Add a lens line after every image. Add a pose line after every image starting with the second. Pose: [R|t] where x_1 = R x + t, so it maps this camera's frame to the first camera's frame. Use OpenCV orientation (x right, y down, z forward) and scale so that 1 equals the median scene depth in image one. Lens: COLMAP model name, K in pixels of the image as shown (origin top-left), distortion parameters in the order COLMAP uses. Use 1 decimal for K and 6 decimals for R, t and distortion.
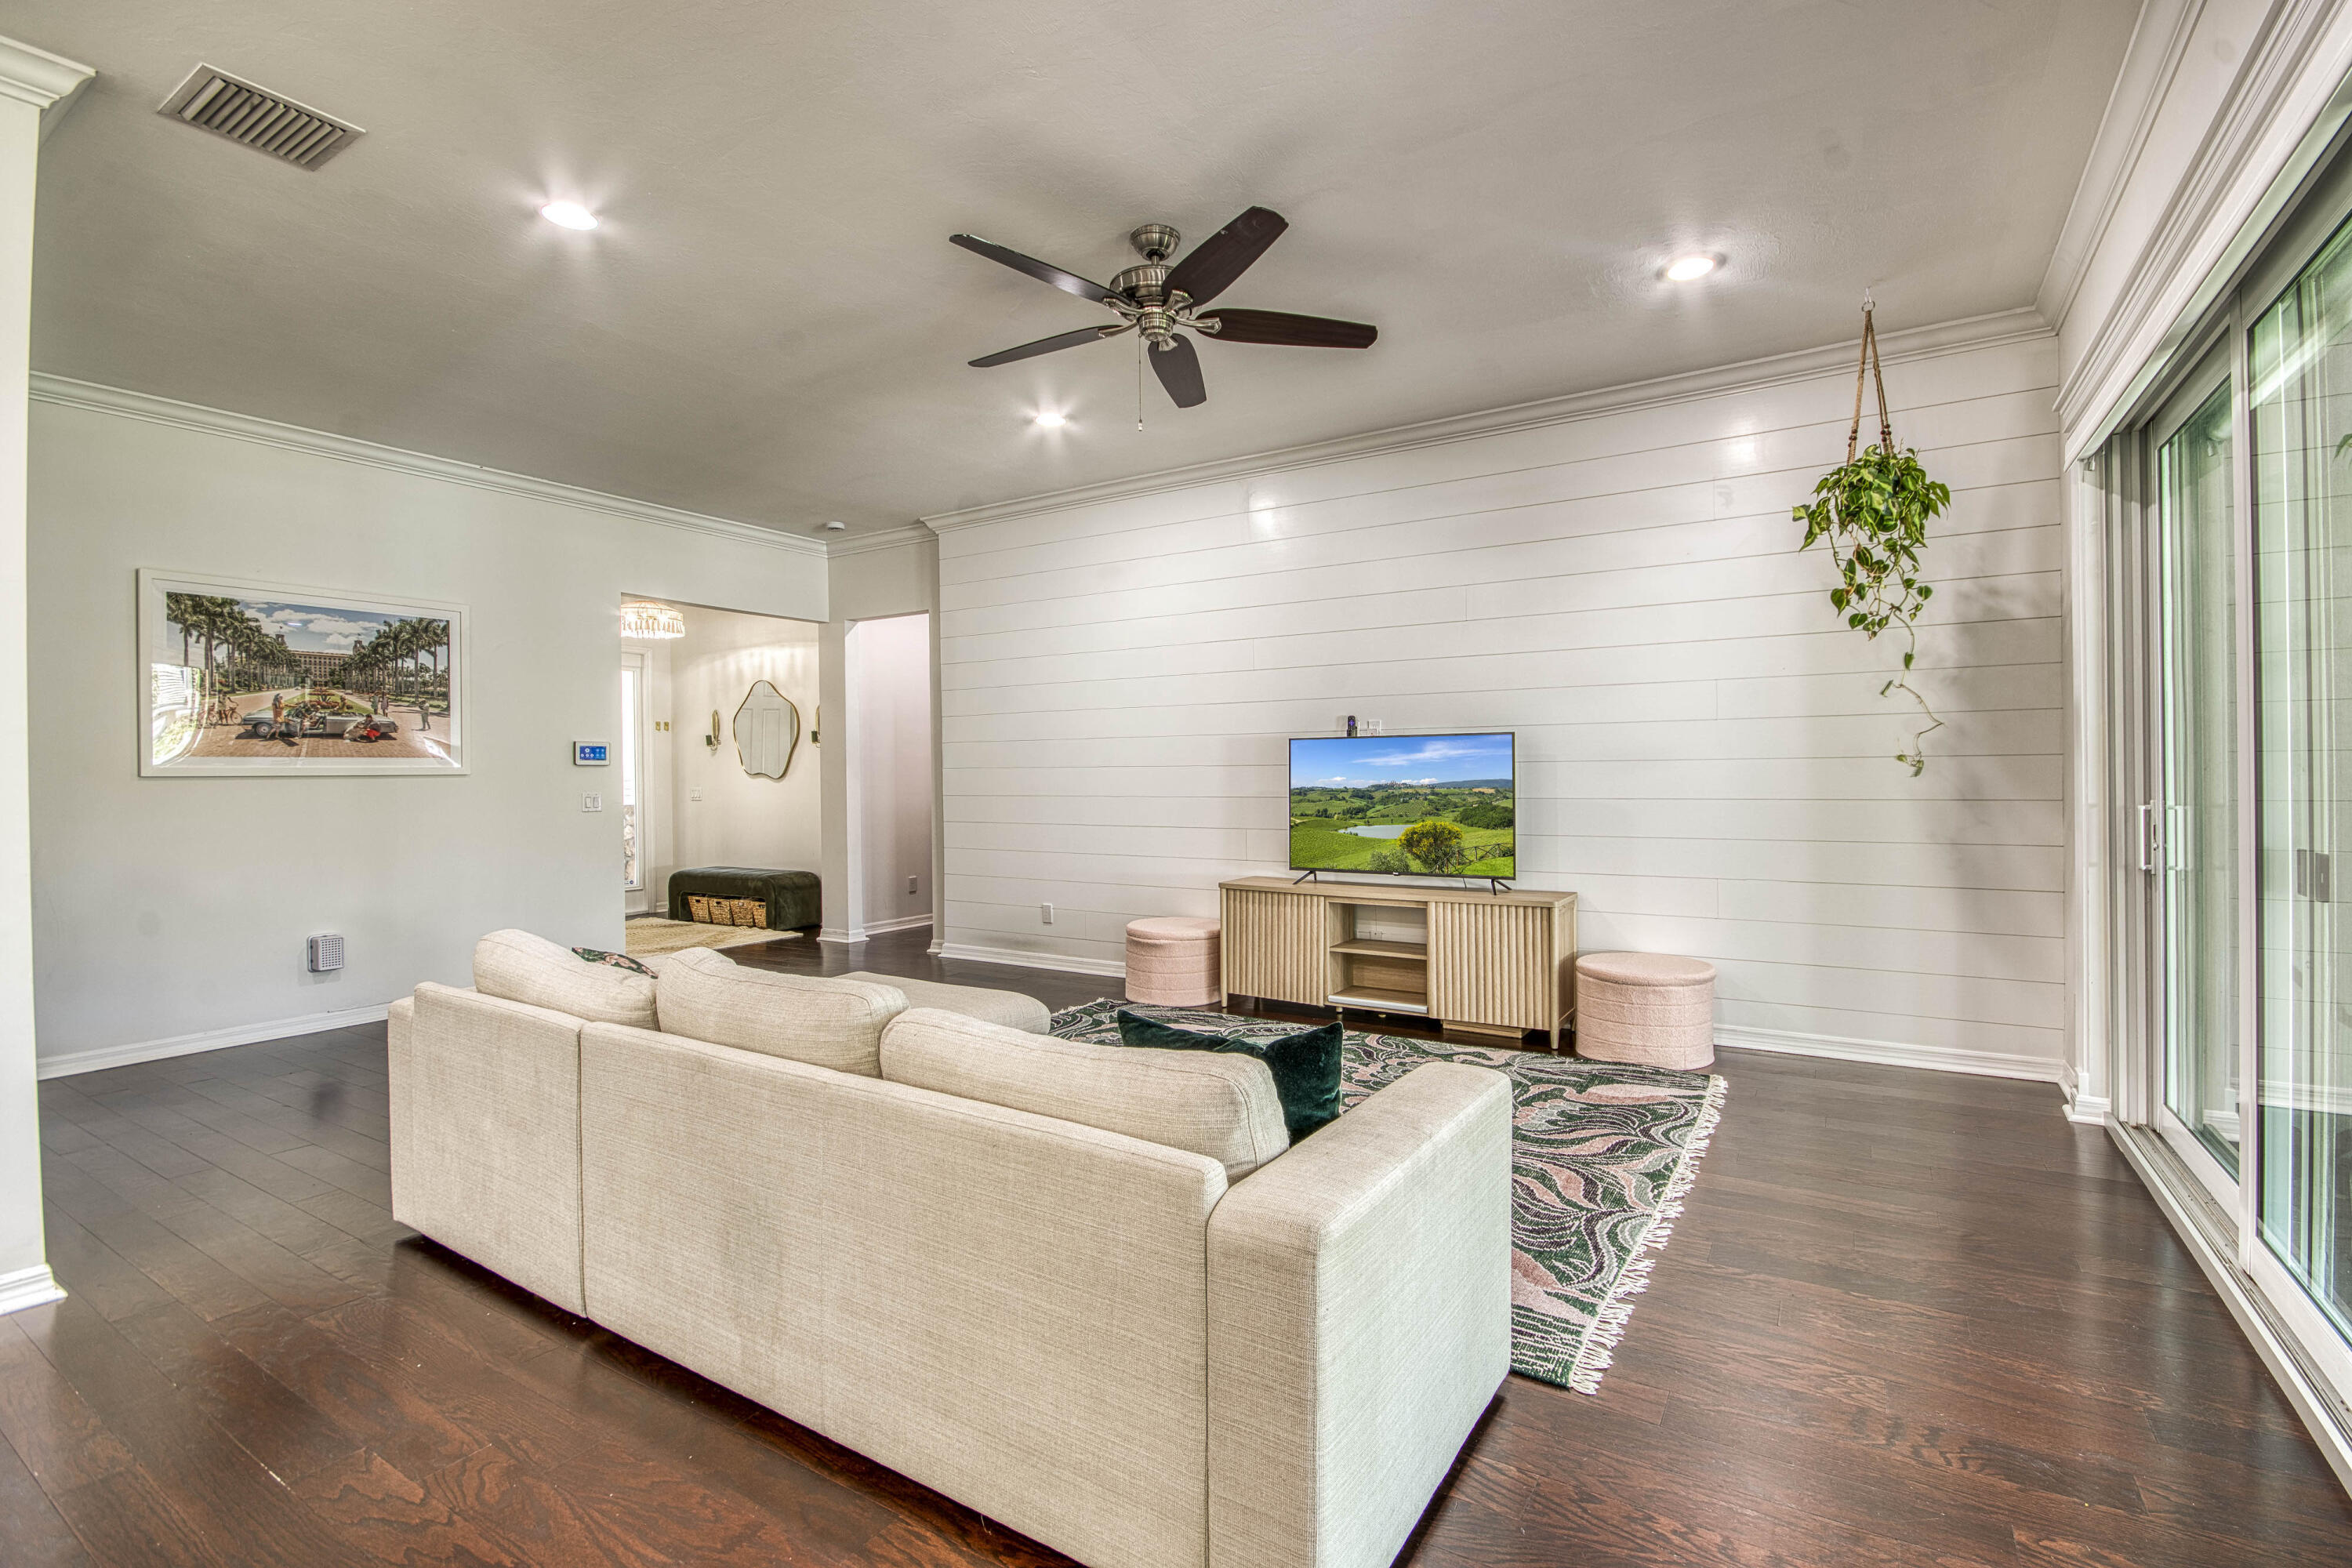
lens RADIAL K [[1042.8, 0, 1242.5], [0, 1042.8, 777.5], [0, 0, 1]] dist [0.004454, -0.009754]
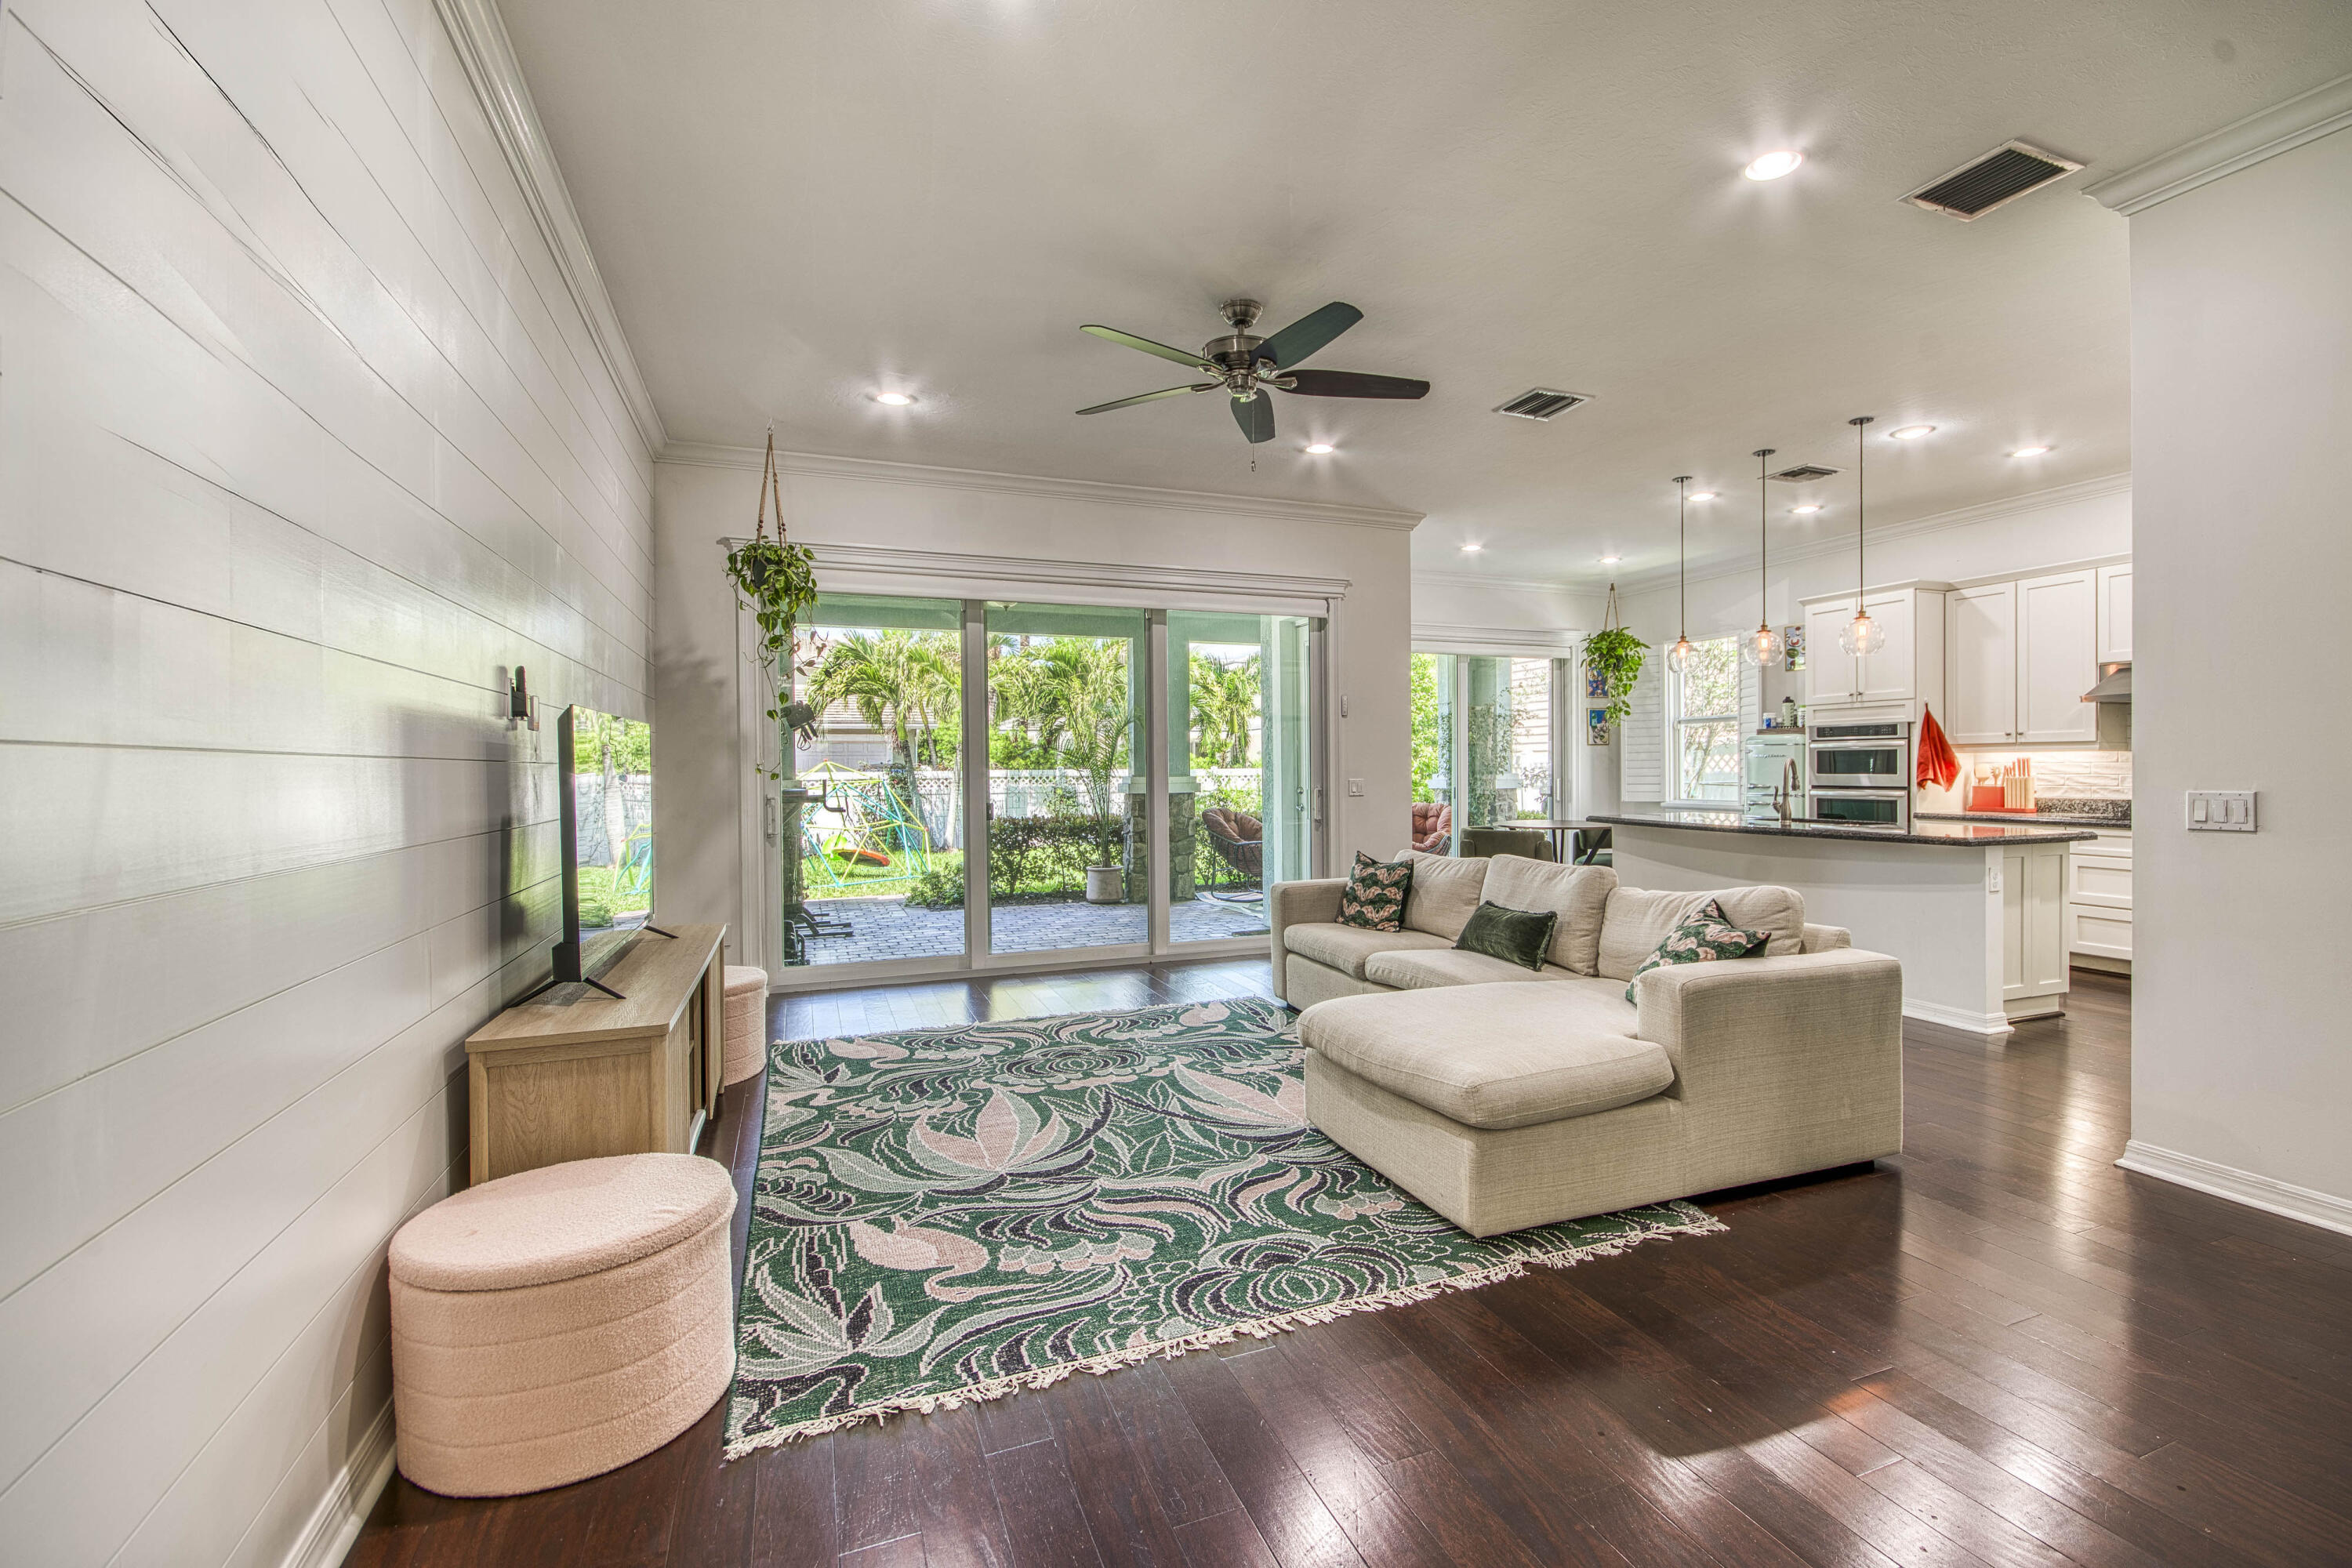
lens RADIAL K [[1042.8, 0, 1237.6], [0, 1042.8, 783.3], [0, 0, 1]] dist [0.004454, -0.009754]
pose [[-0.799109, 0.007390, 0.601141, -0.504551], [0.019979, 0.999699, 0.014268, -0.002314], [-0.600854, 0.023412, -0.799016, 1.264294]]
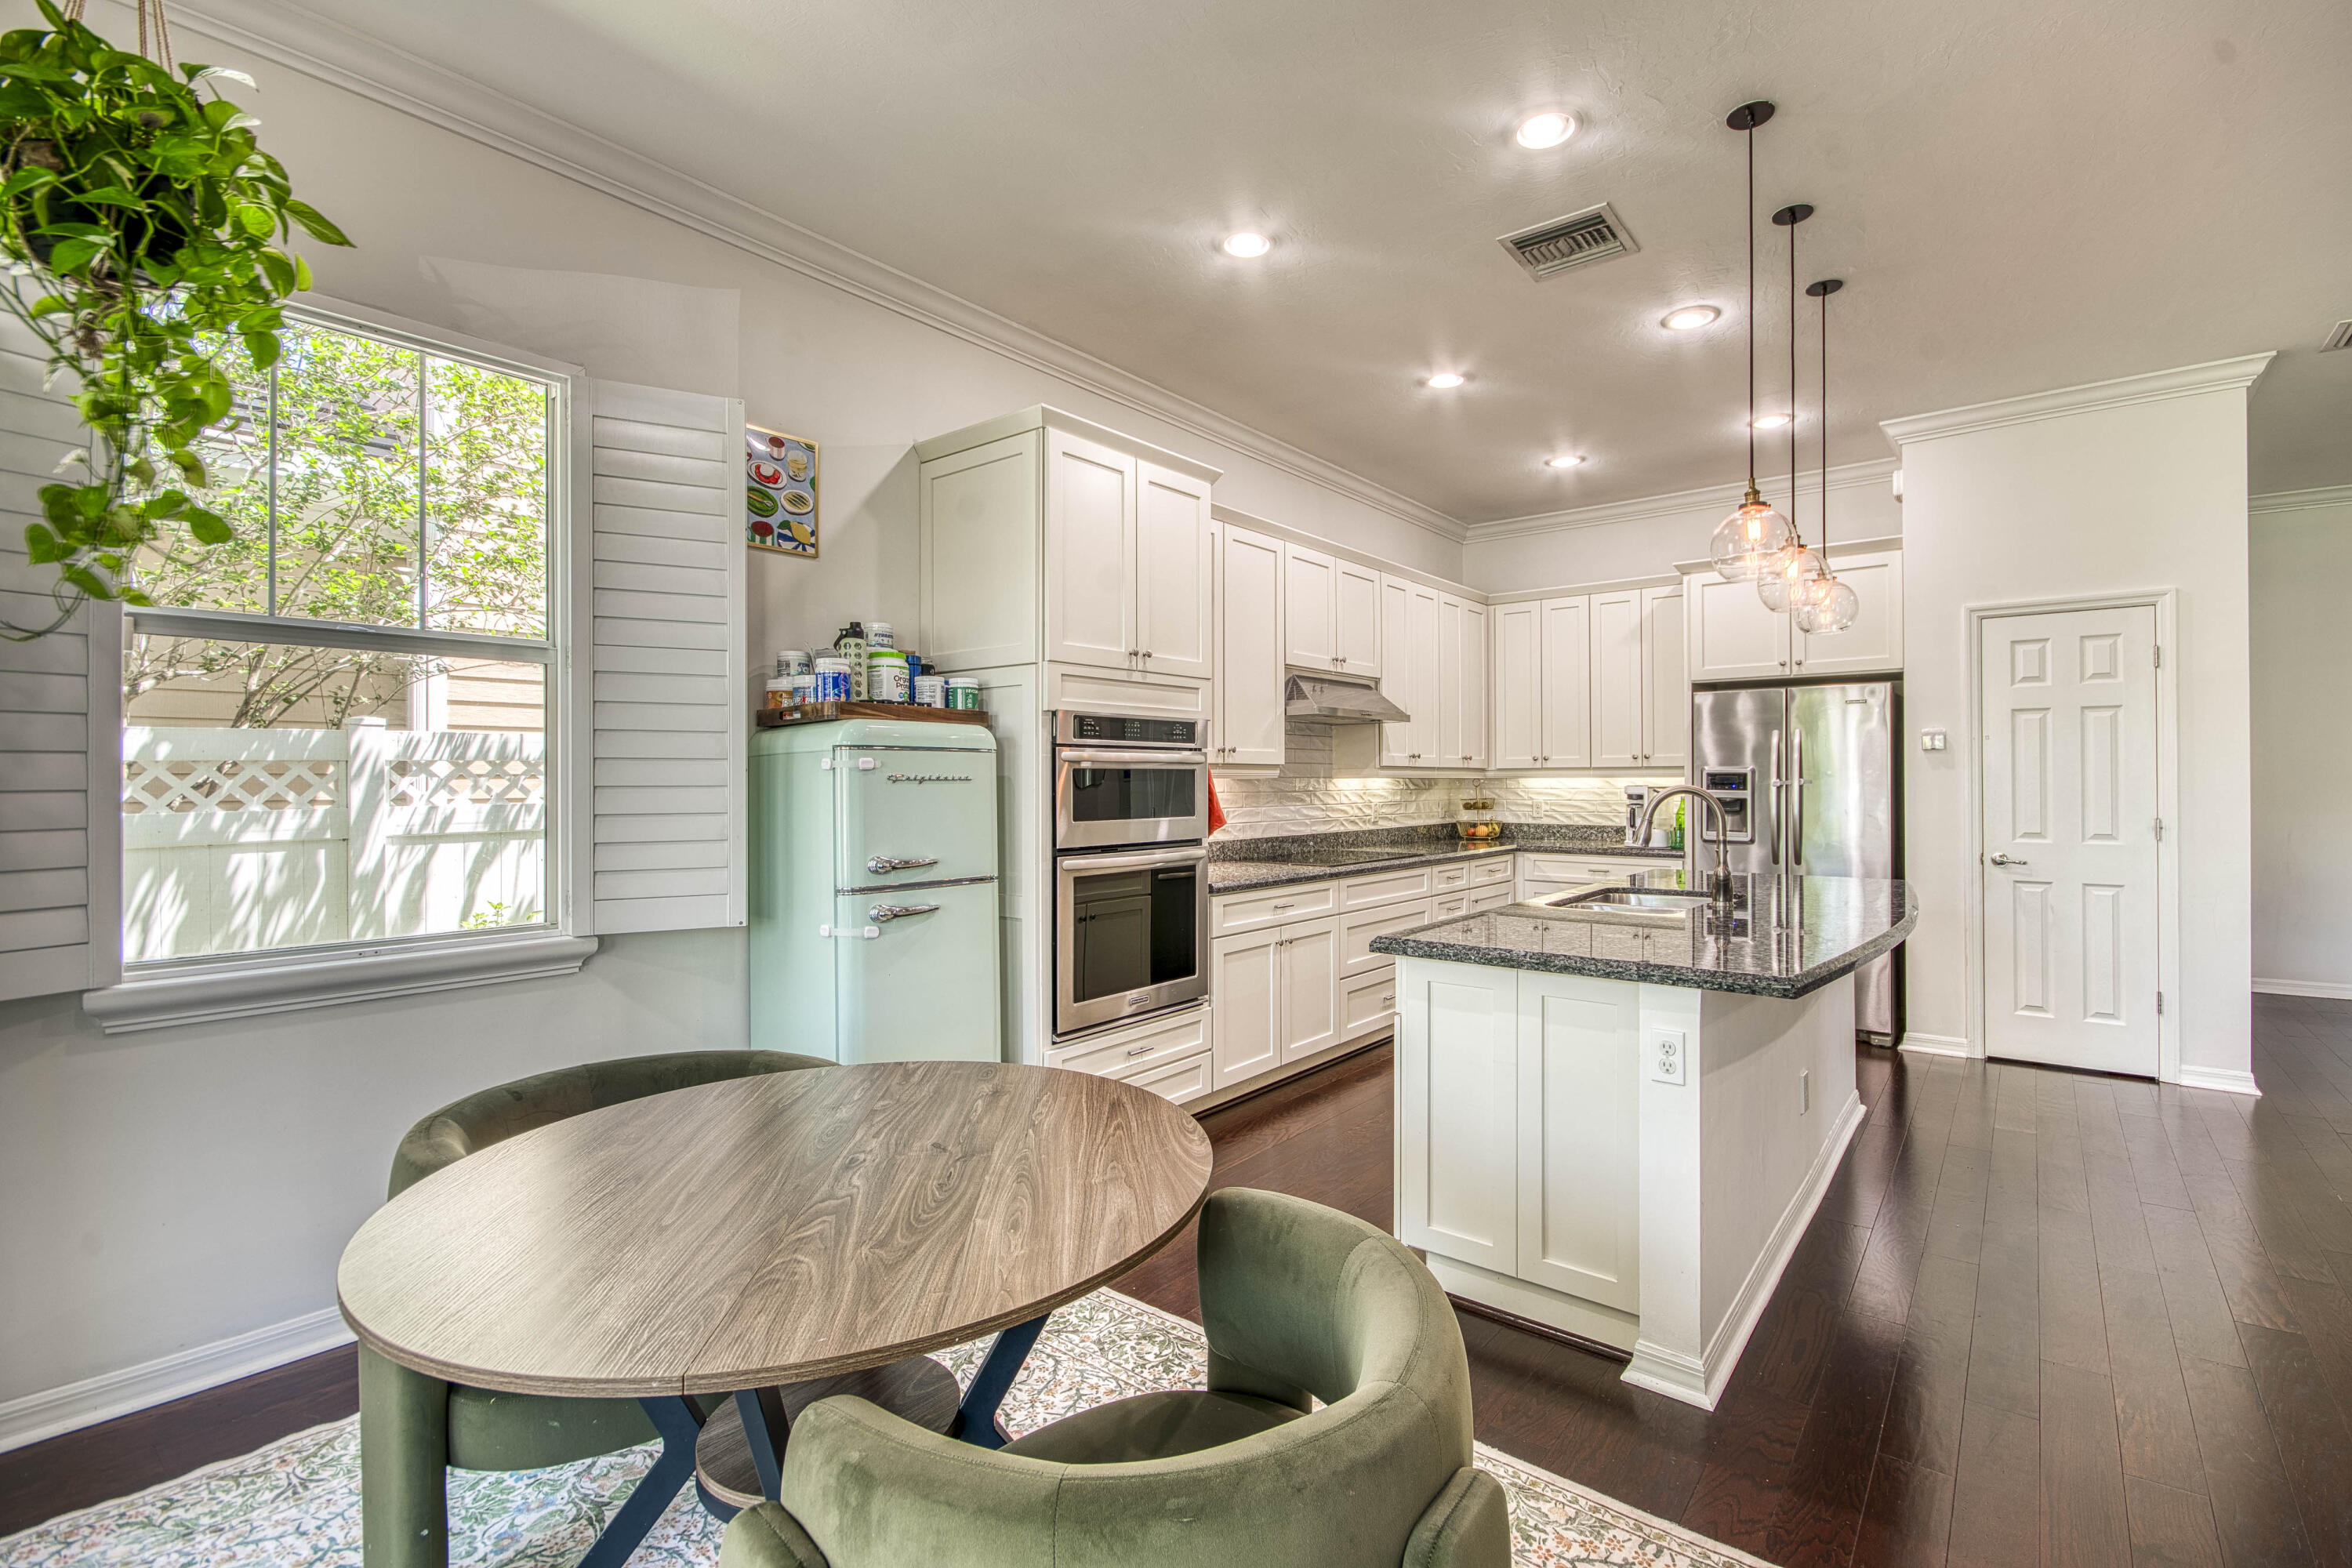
lens RADIAL K [[1042.8, 0, 1231.3], [0, 1042.8, 774.4], [0, 0, 1]] dist [0.004454, -0.009754]
pose [[-0.124381, 0.008091, -0.992202, 0.348089], [-0.002526, 0.999961, 0.008471, -0.013021], [0.992231, 0.003560, -0.124356, -0.217207]]
